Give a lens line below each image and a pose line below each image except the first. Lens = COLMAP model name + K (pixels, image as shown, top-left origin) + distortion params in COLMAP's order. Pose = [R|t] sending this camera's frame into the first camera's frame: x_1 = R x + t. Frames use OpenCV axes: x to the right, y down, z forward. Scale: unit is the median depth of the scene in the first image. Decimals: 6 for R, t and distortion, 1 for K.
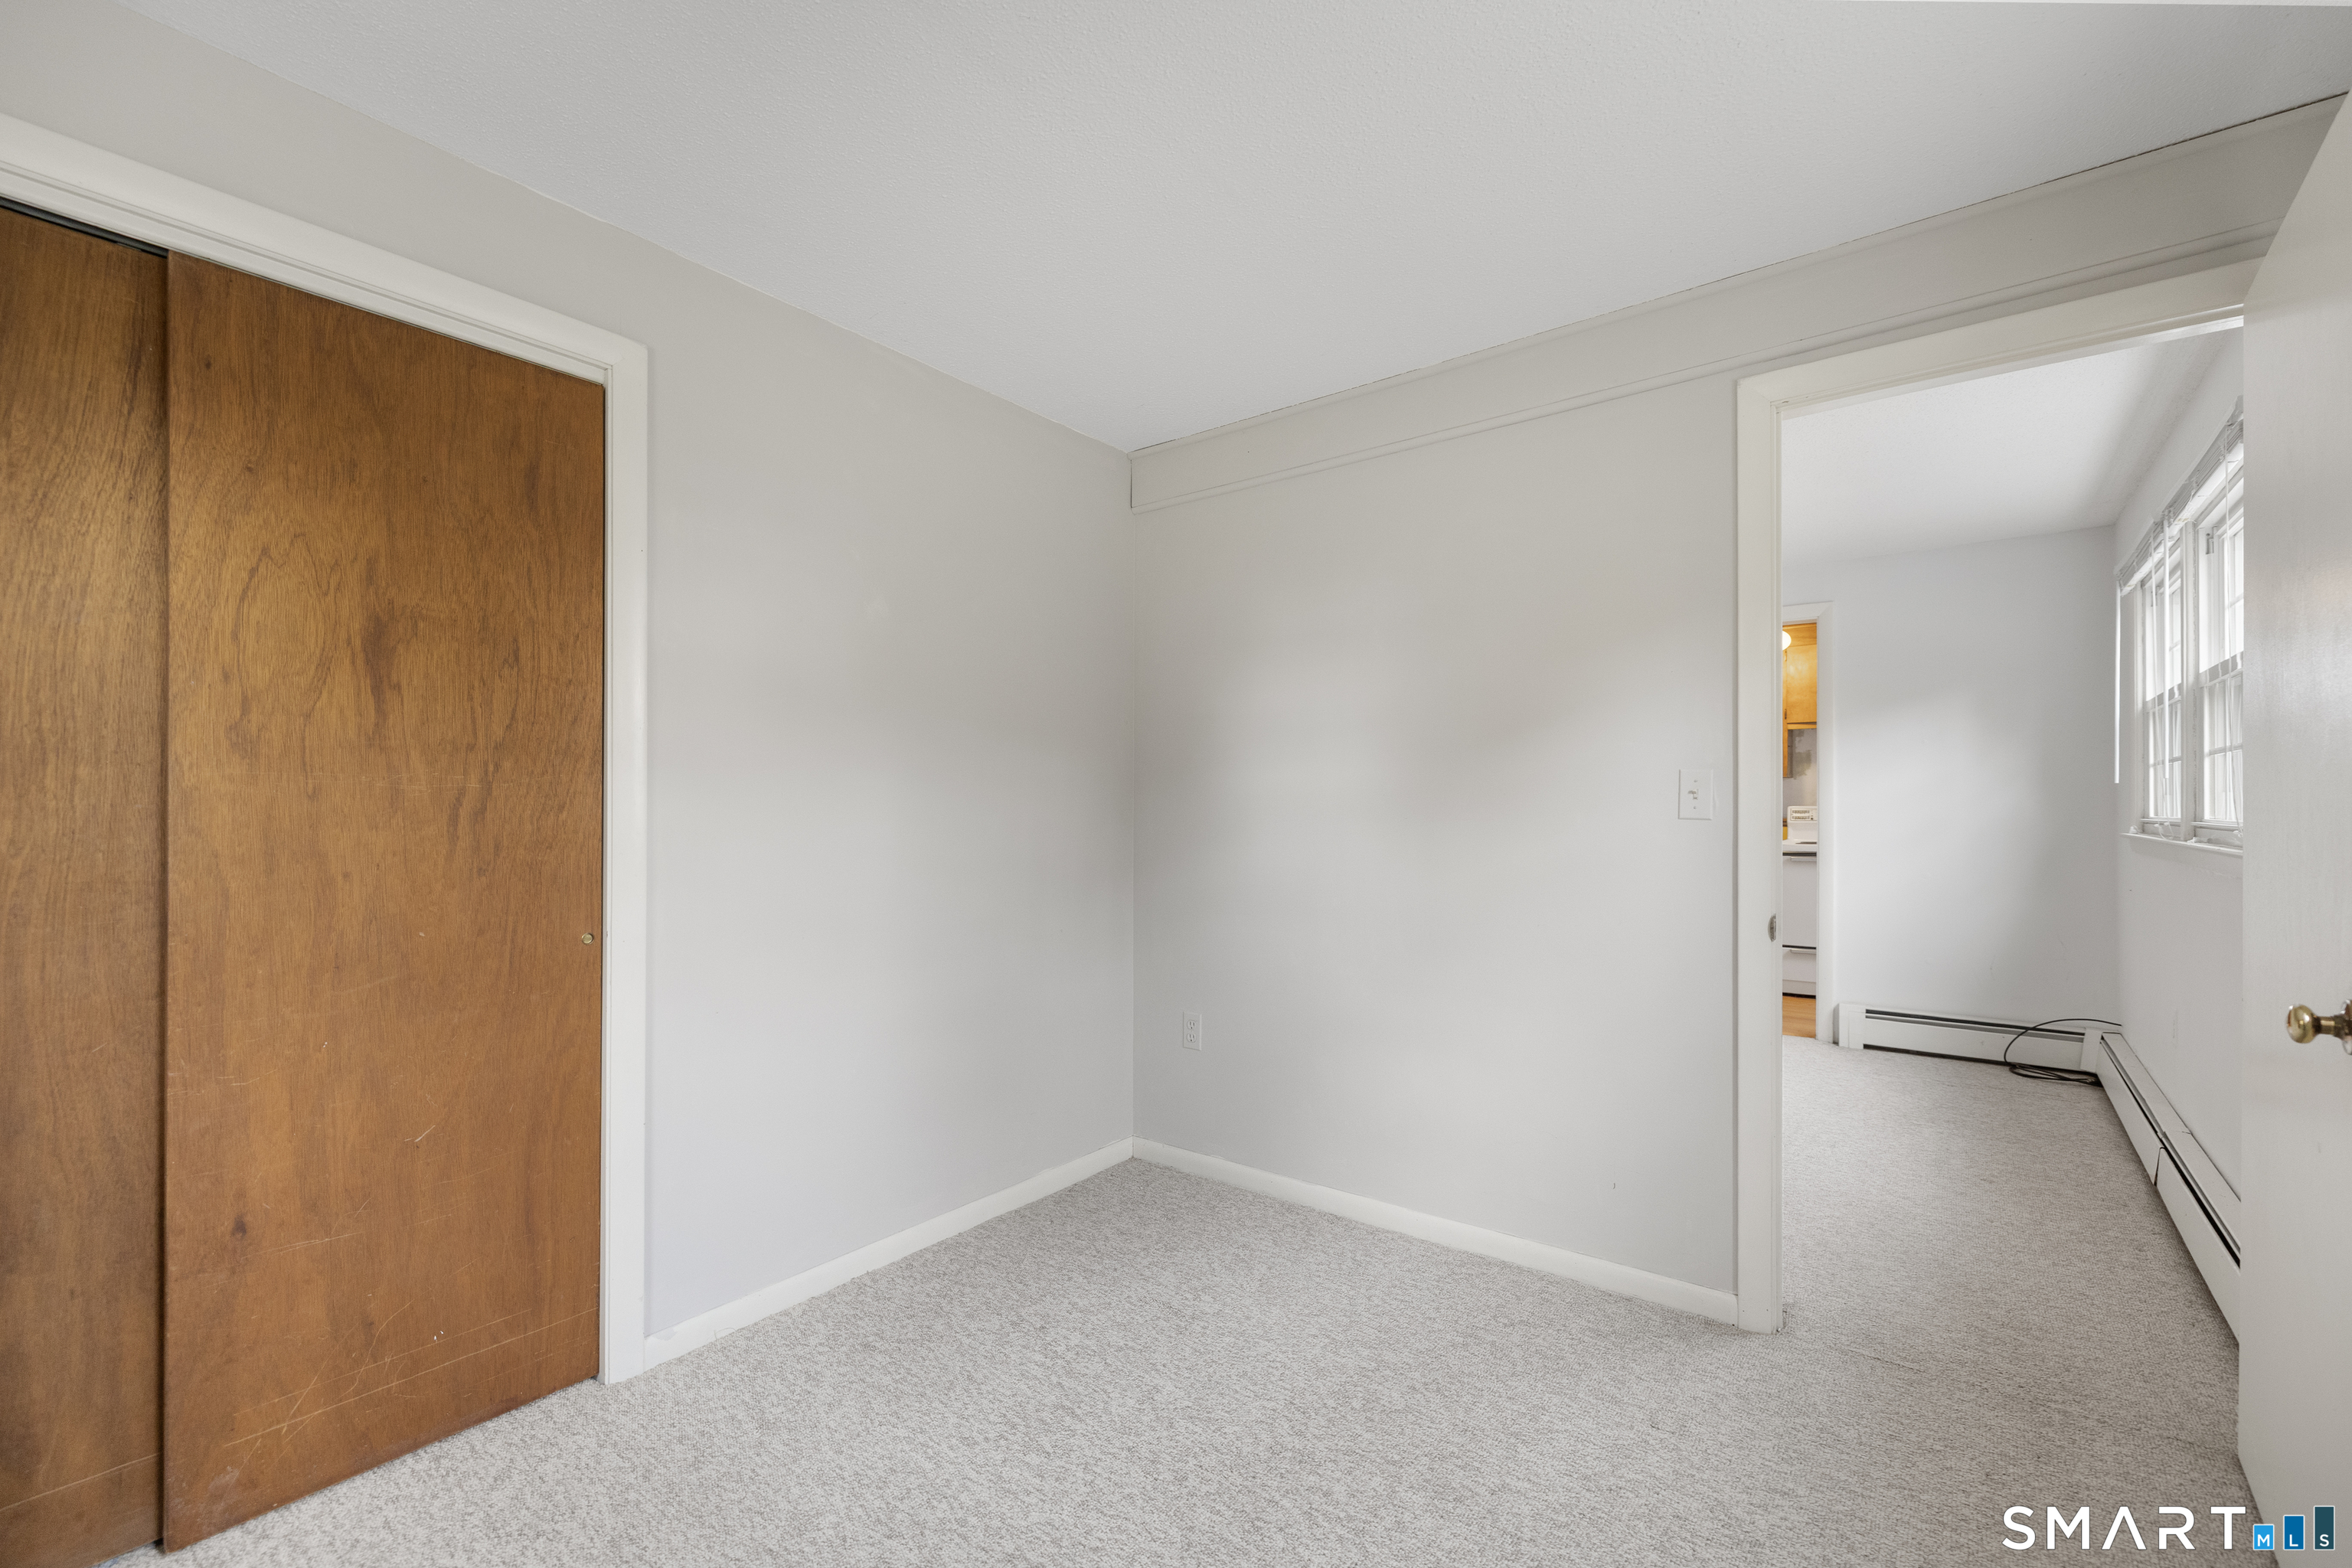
lens RADIAL K [[1011.0, 0, 1219.7], [0, 1011.0, 791.1], [0, 0, 1]] dist [0.000163, -0.000117]
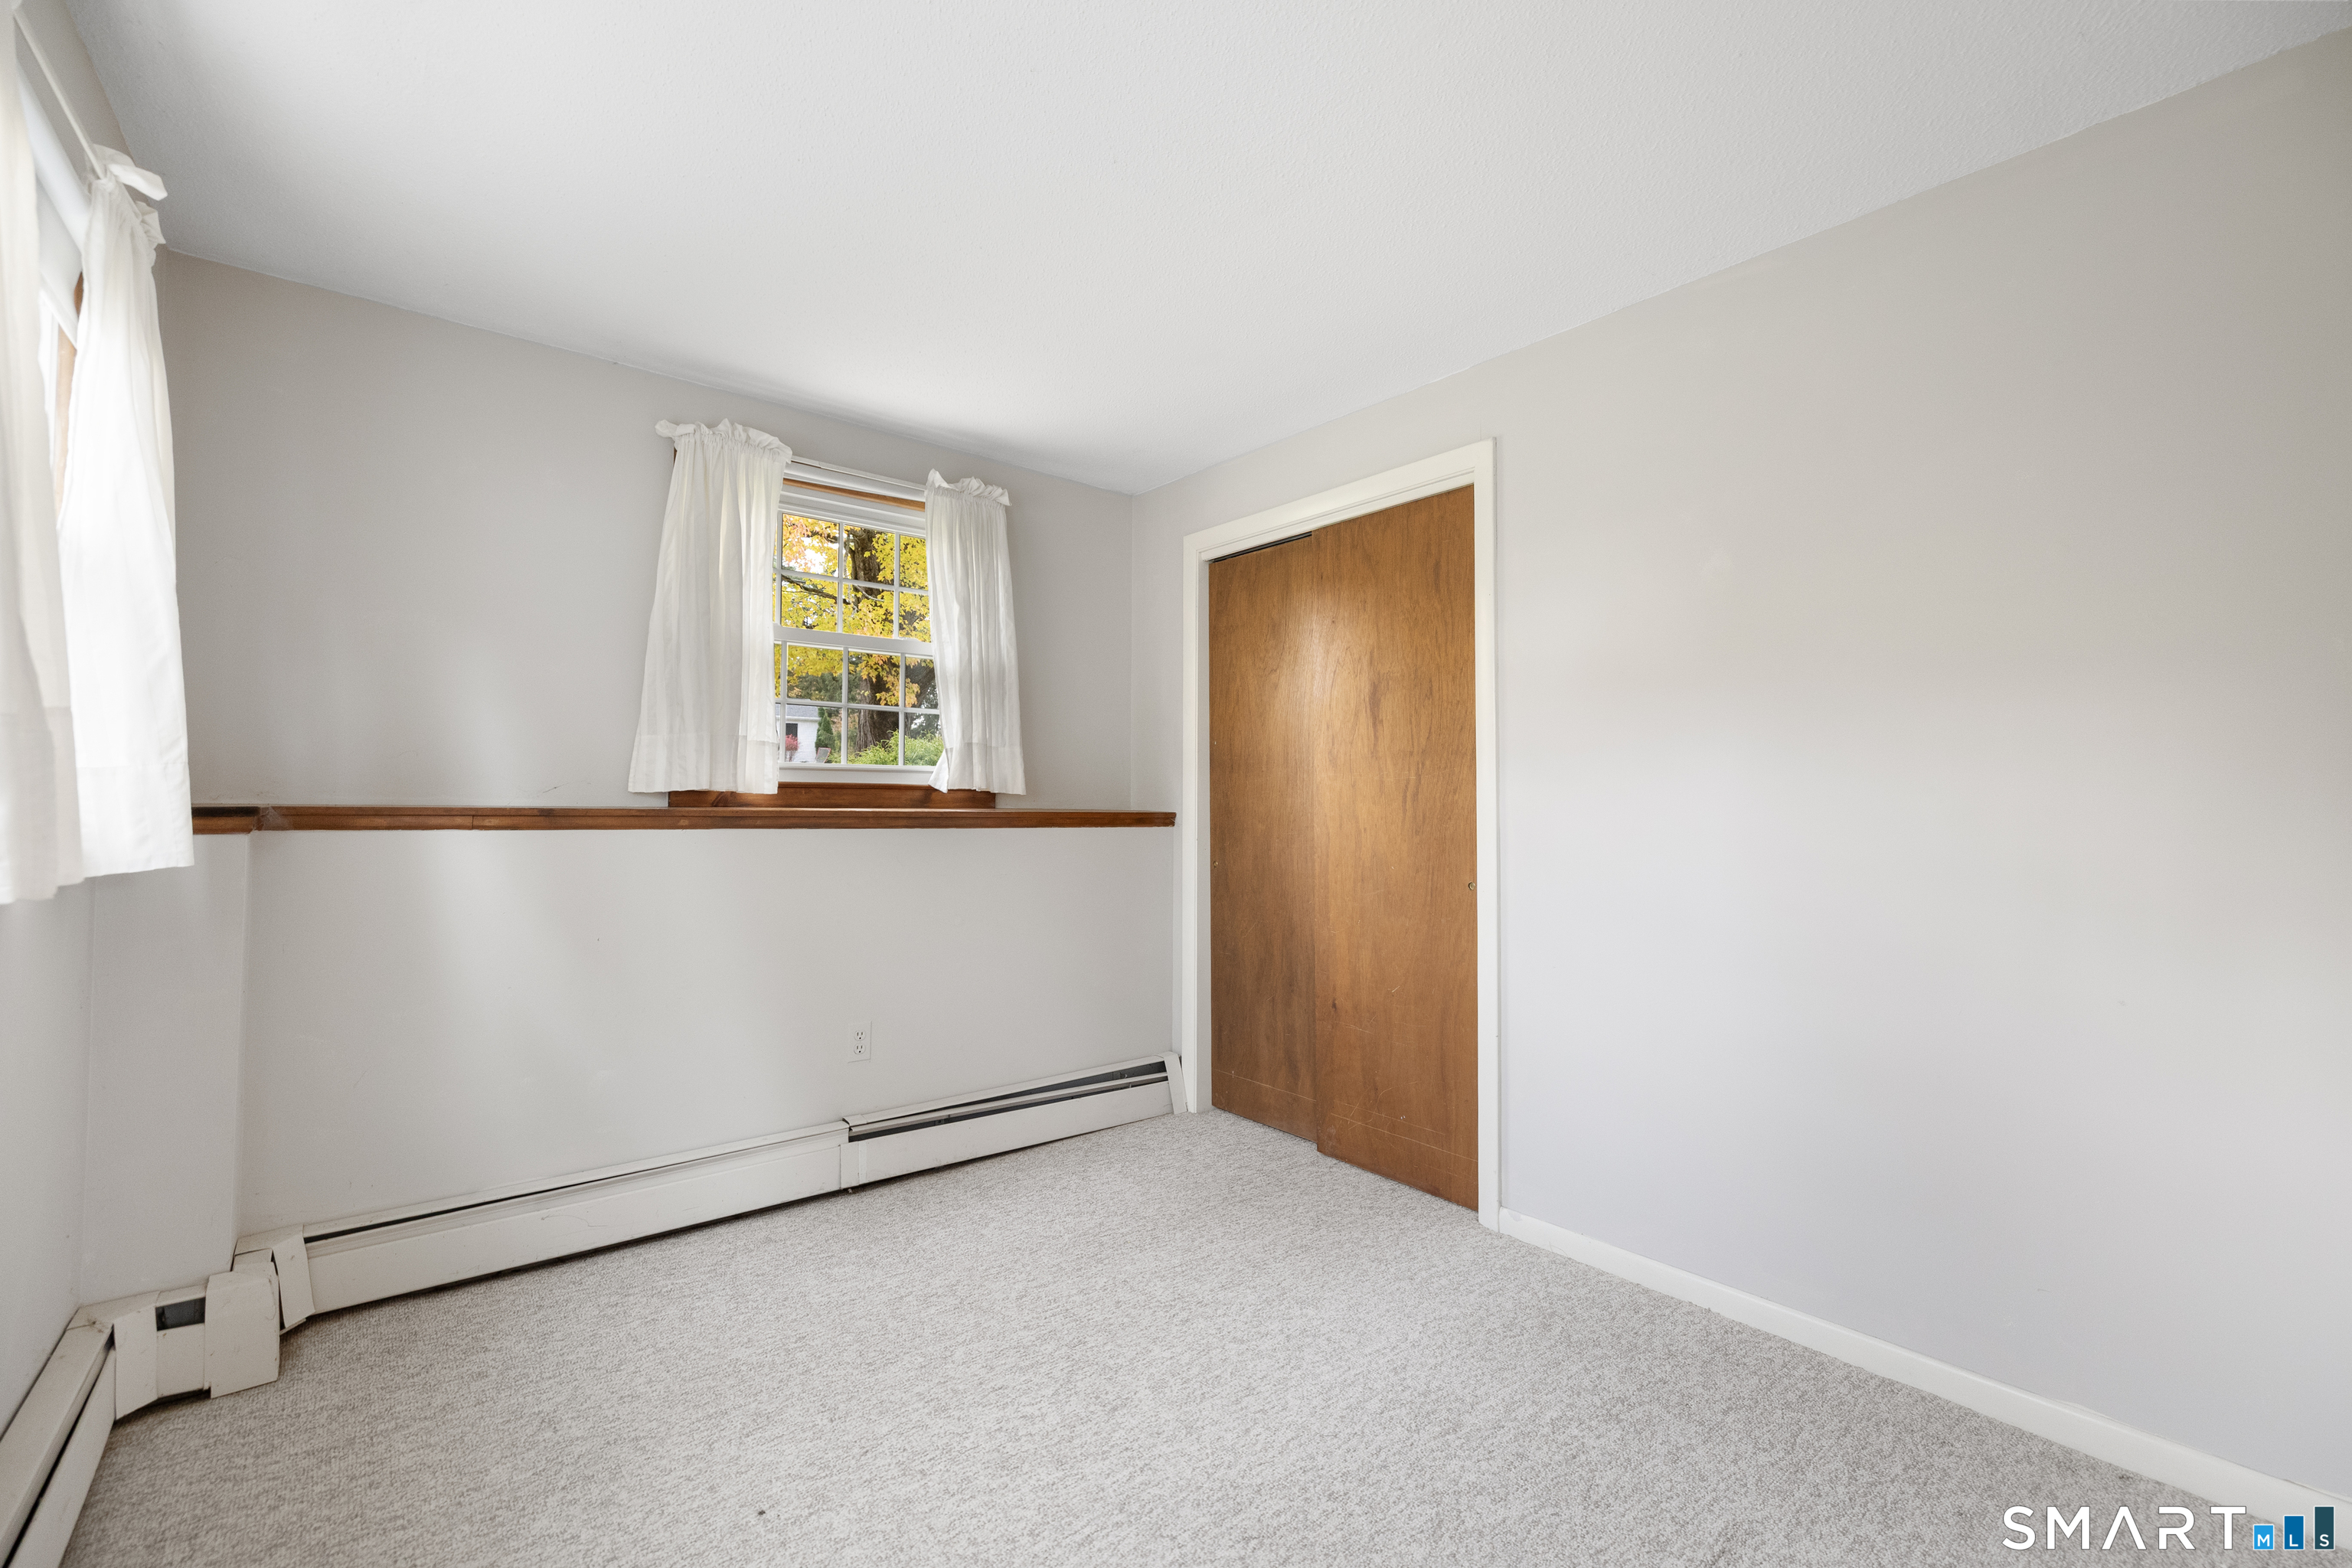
lens RADIAL K [[982.5, 0, 1191.4], [0, 982.5, 784.1], [0, 0, 1]] dist [0.000218, -0.000273]
pose [[-0.251944, -0.034670, -0.967120, 0.833214], [-0.001598, 0.999372, -0.035410, 0.059779], [0.967740, -0.007376, -0.251842, 1.048538]]
